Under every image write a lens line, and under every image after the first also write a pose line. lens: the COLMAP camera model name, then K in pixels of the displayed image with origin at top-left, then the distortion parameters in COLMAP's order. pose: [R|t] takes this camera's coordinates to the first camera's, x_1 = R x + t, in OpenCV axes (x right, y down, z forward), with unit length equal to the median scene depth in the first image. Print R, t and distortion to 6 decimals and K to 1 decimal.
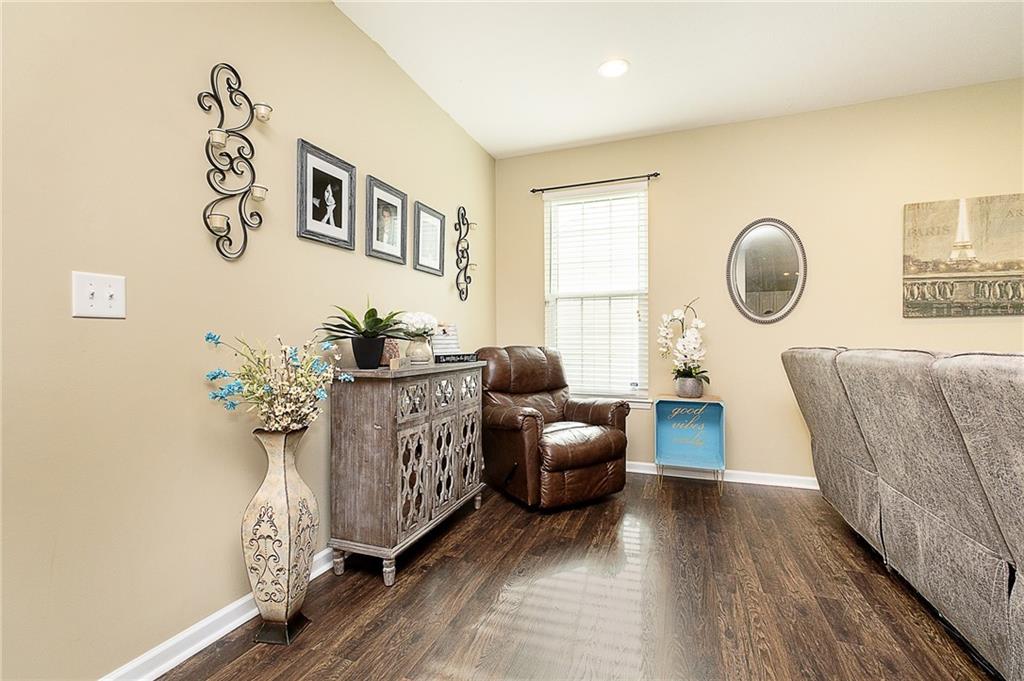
lens RADIAL K [[453.0, 0, 511.9], [0, 453.0, 343.3], [0, 0, 1]] dist [-0.000742, 0.000024]
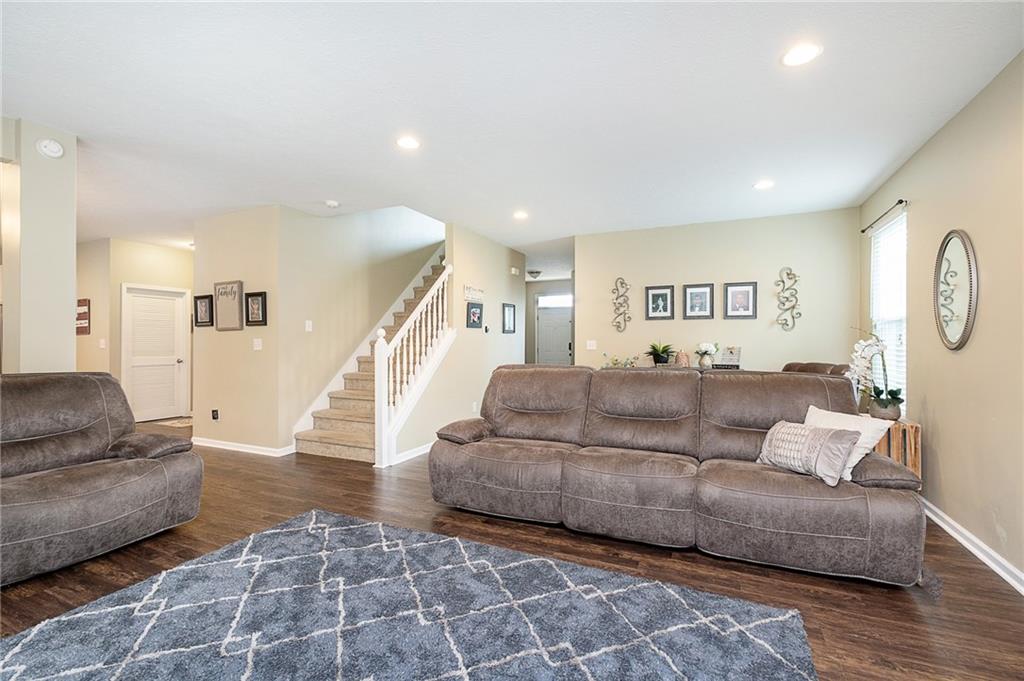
lens RADIAL K [[453.0, 0, 512.3], [0, 453.0, 342.0], [0, 0, 1]] dist [-0.000742, 0.000024]
pose [[-0.077037, -0.000473, -0.997028, 2.179067], [-0.005061, 0.999987, -0.000084, -0.077478], [0.997015, 0.005040, -0.077039, 0.320669]]
